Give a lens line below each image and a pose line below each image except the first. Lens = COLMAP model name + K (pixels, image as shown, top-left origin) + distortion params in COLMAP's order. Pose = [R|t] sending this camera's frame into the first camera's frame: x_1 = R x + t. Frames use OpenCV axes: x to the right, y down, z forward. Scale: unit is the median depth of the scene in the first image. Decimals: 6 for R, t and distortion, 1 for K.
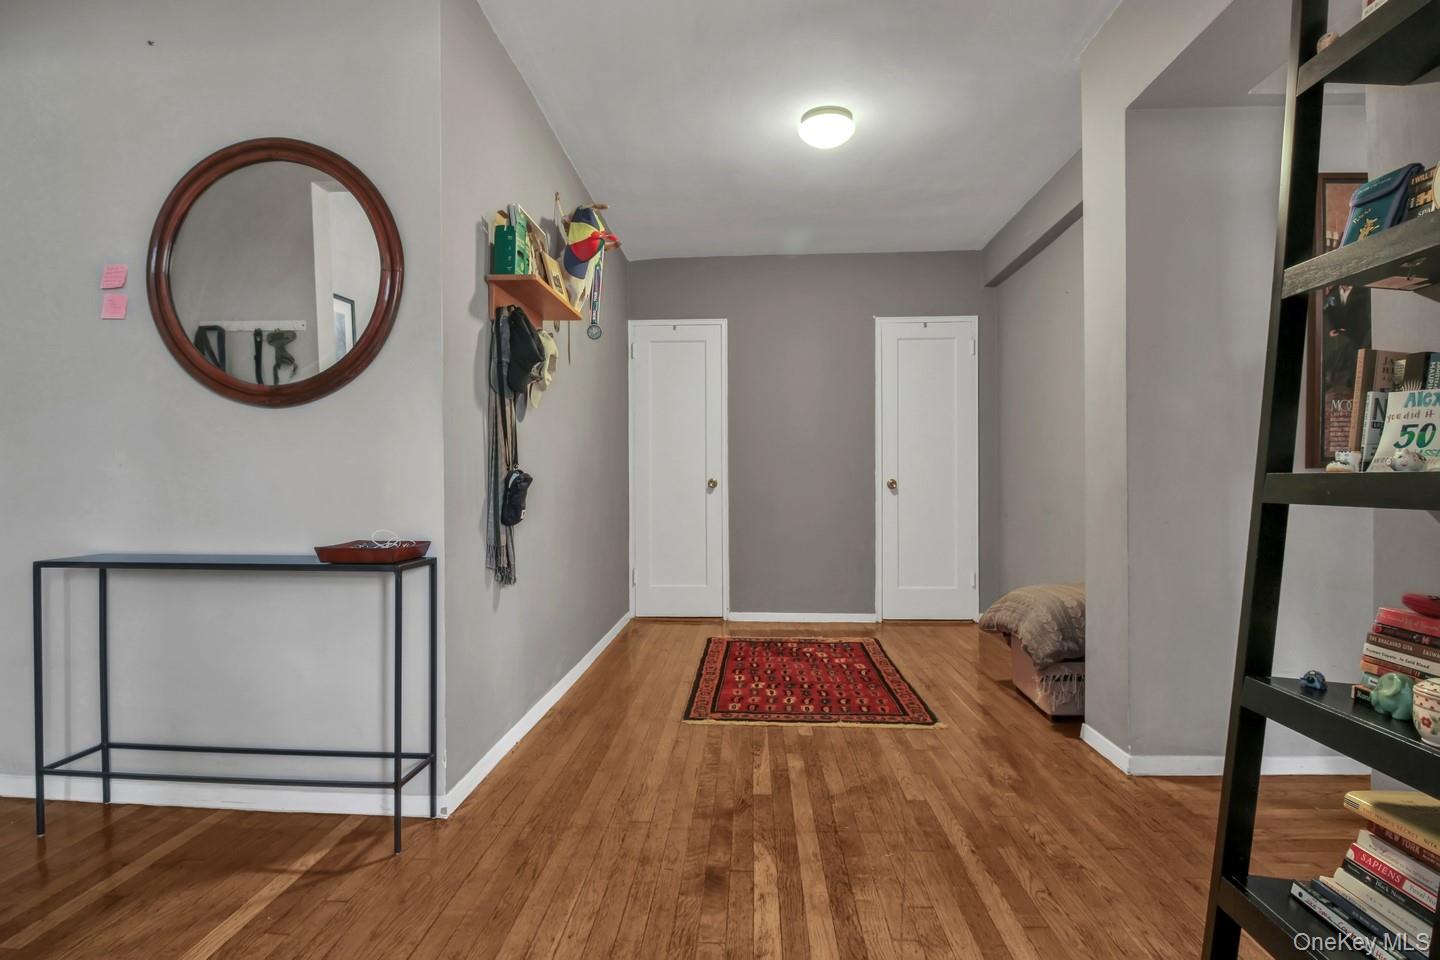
lens RADIAL K [[686.2, 0, 720.1], [0, 686.2, 485.7], [0, 0, 1]] dist [0.000417, -0.000565]
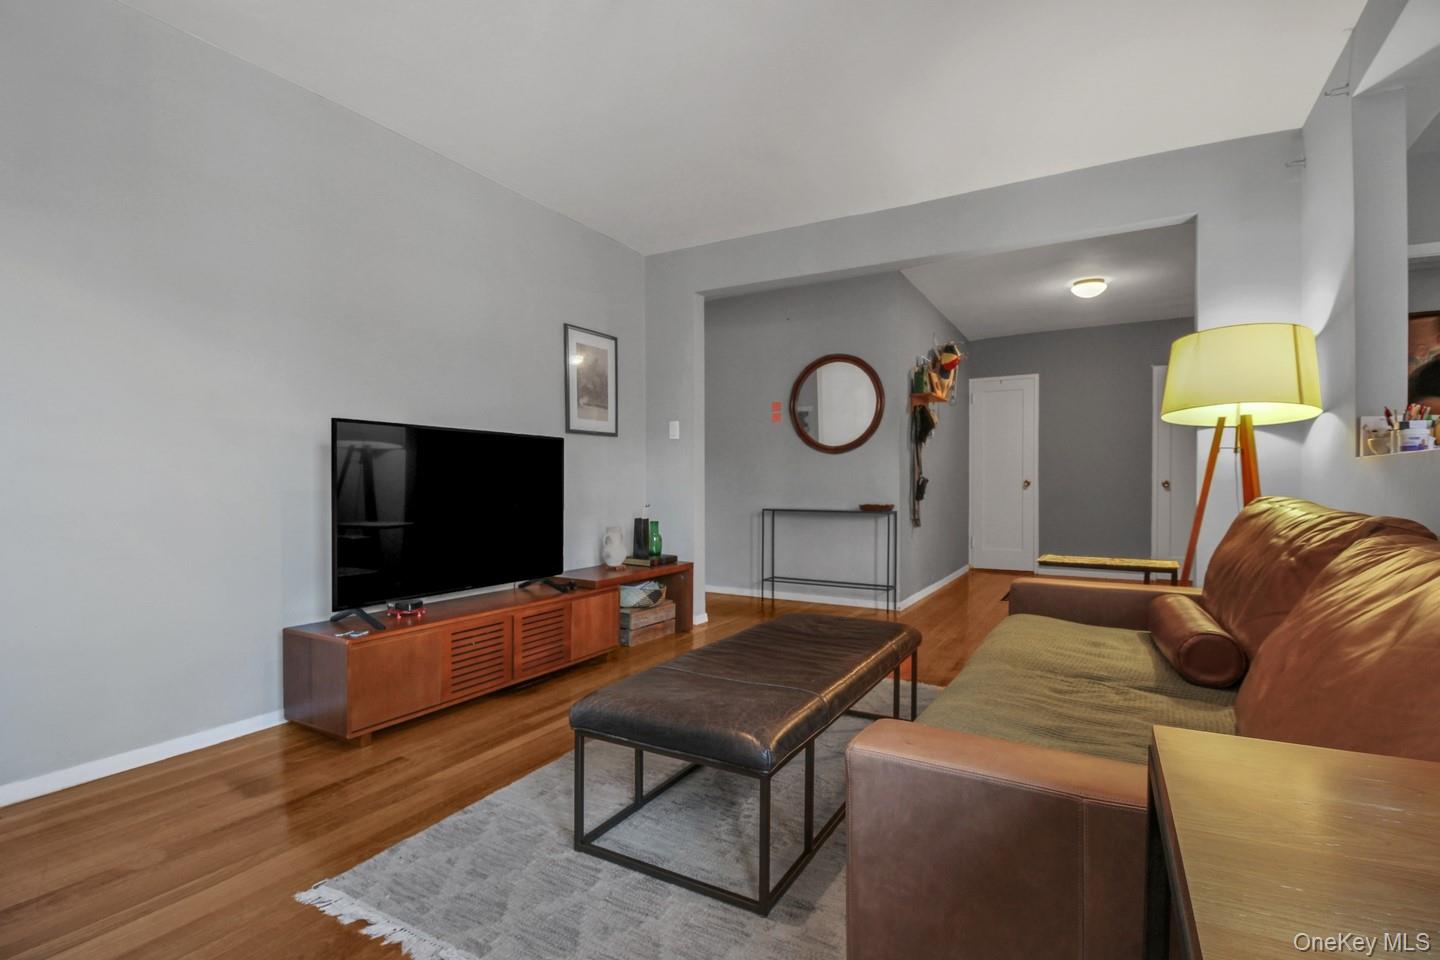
lens RADIAL K [[686.2, 0, 720.3], [0, 686.2, 488.4], [0, 0, 1]] dist [0.000417, -0.000565]
pose [[0.895004, 0.007101, -0.446001, 0.102385], [-0.004645, 0.999967, 0.006600, 0.003503], [0.446033, -0.003835, 0.895008, -1.140137]]
